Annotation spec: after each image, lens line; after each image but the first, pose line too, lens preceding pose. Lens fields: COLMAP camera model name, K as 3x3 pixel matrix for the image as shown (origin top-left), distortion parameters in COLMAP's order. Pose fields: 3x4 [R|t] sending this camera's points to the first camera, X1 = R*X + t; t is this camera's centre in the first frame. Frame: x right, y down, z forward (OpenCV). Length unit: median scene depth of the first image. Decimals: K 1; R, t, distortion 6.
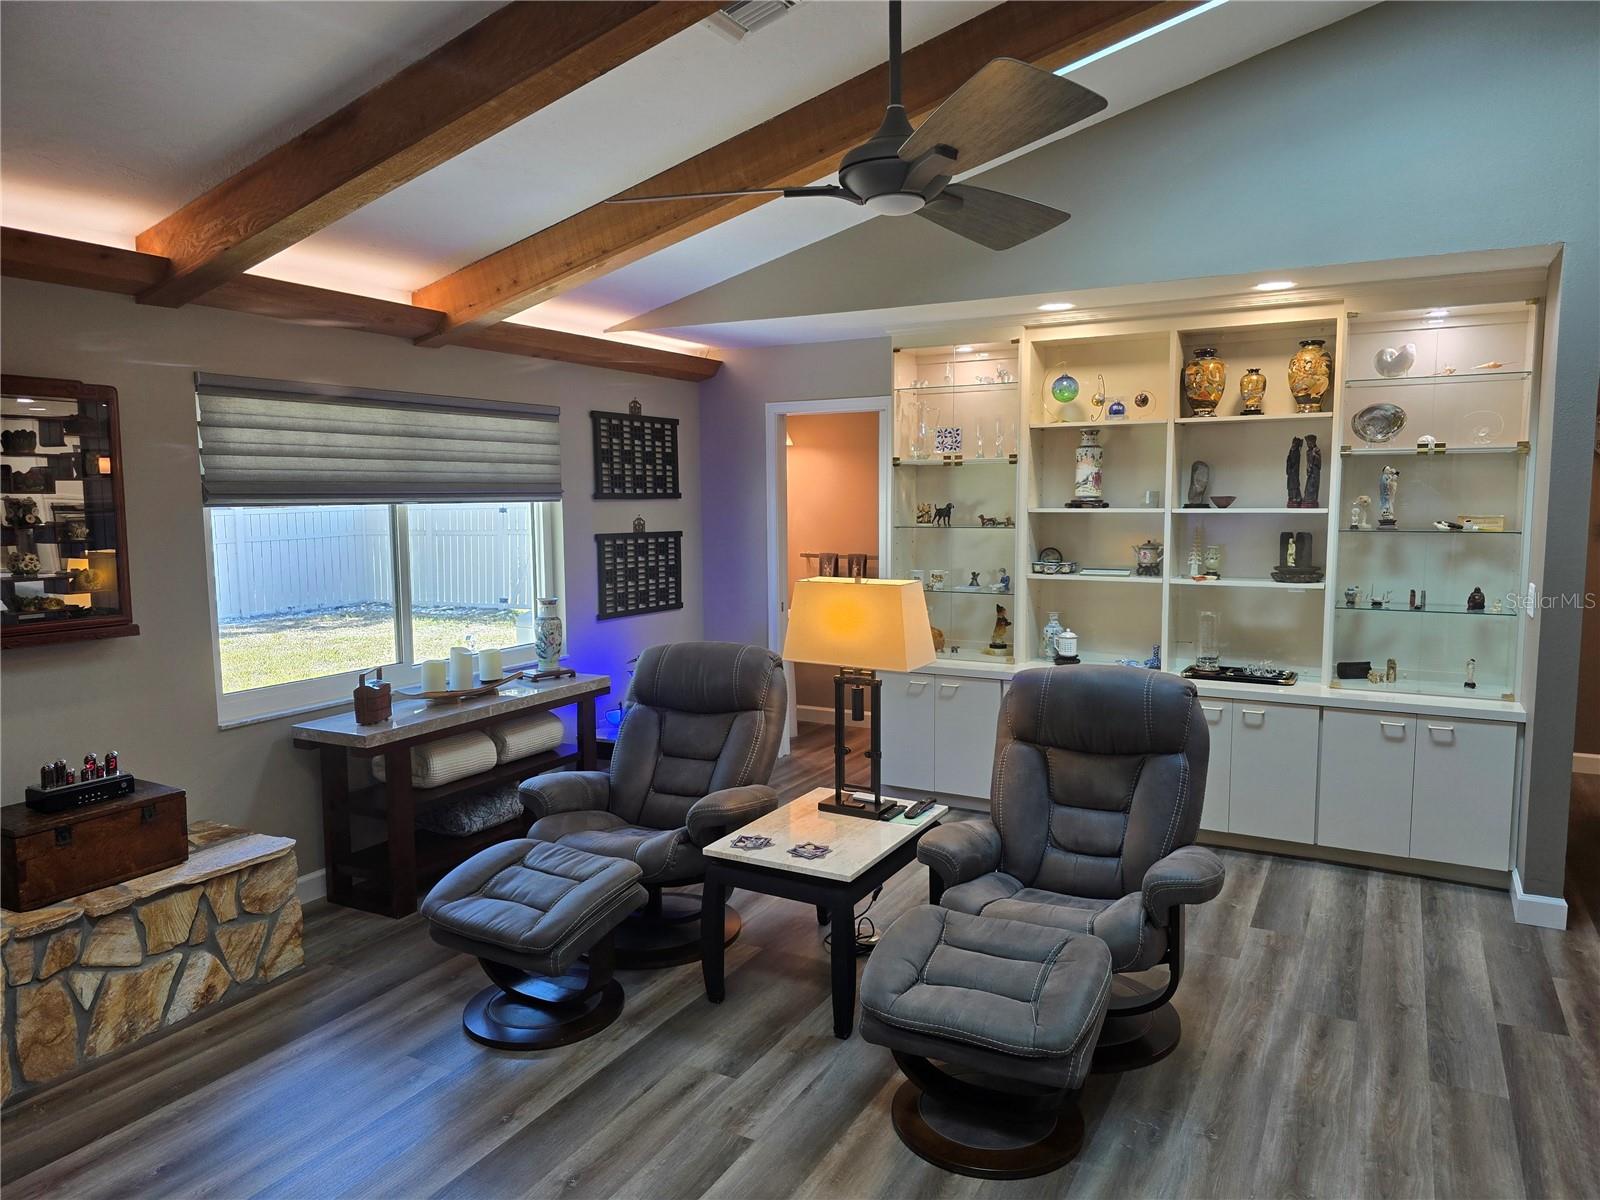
lens RADIAL K [[1079.6, 0, 807.6], [0, 1079.6, 605.1], [0, 0, 1]] dist [0.033255, -0.018494]
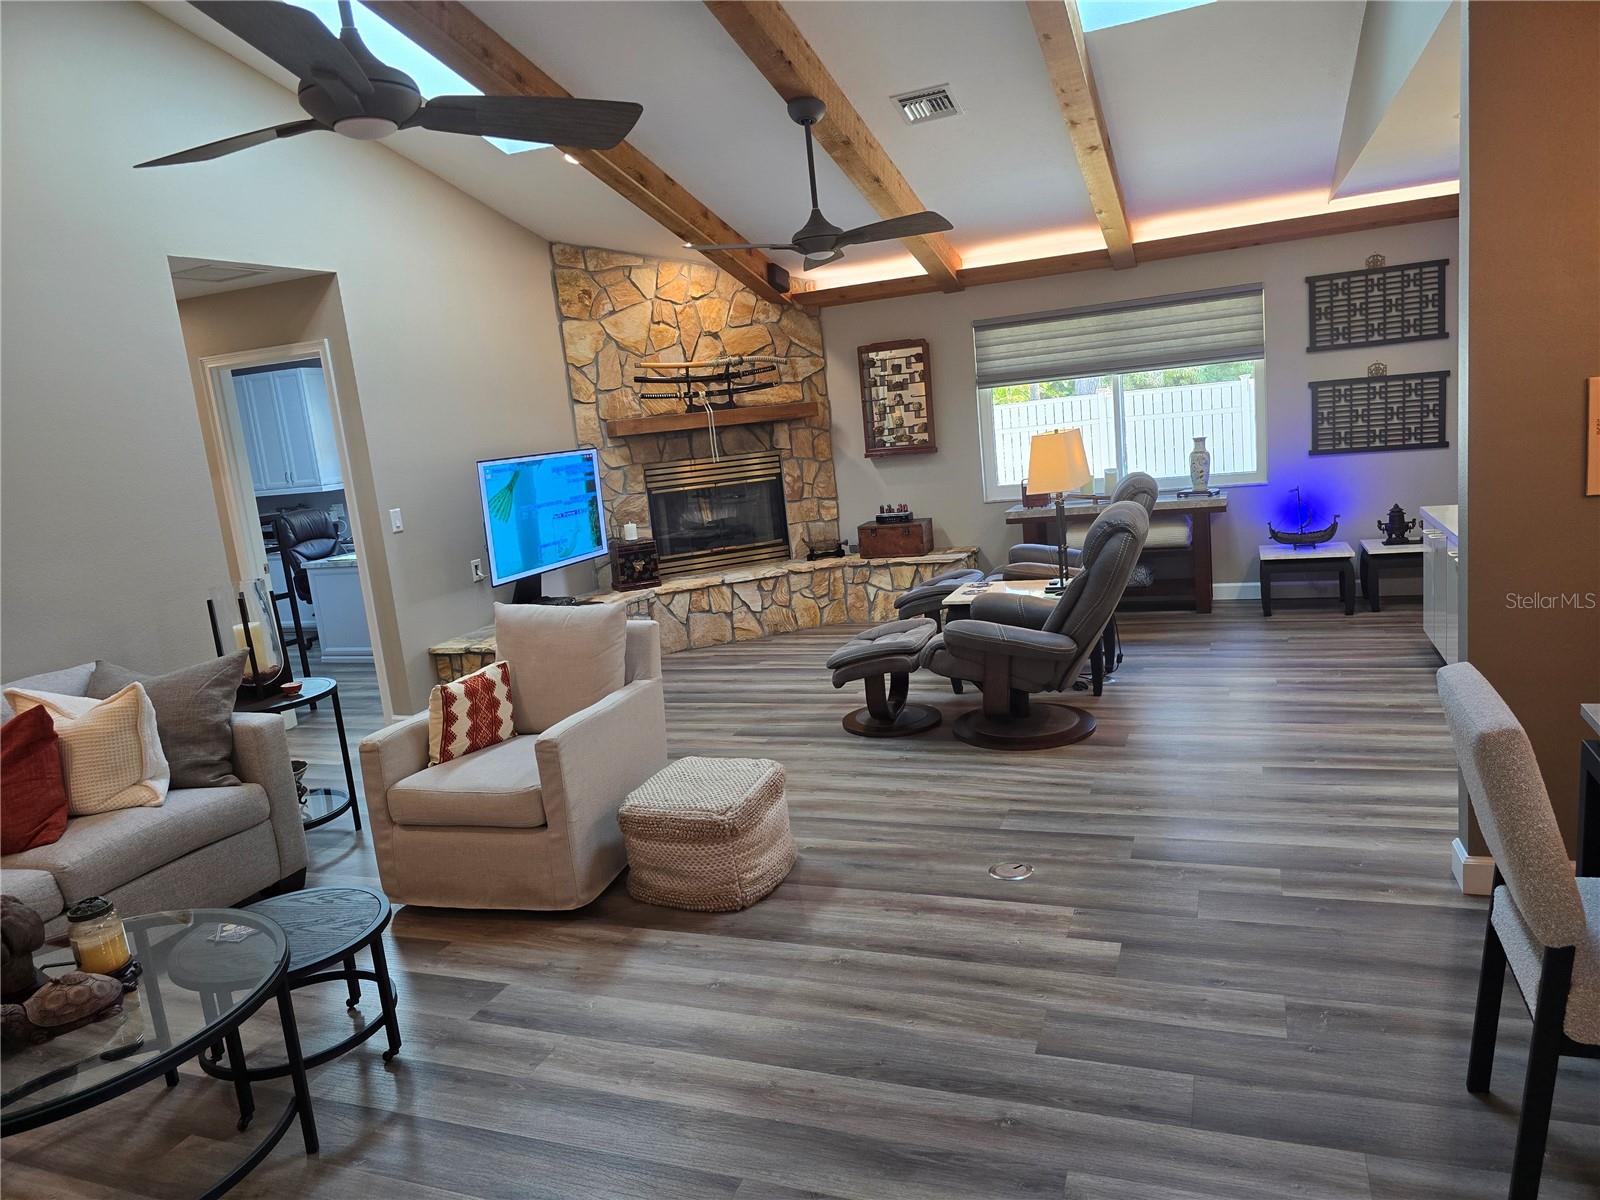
lens RADIAL K [[1079.6, 0, 805.9], [0, 1079.6, 600.7], [0, 0, 1]] dist [0.033255, -0.018494]
pose [[0.112669, 0.168643, -0.979217, 1.577165], [-0.004043, 0.985561, 0.169270, -0.047602], [0.993624, -0.015112, 0.111724, 0.509933]]
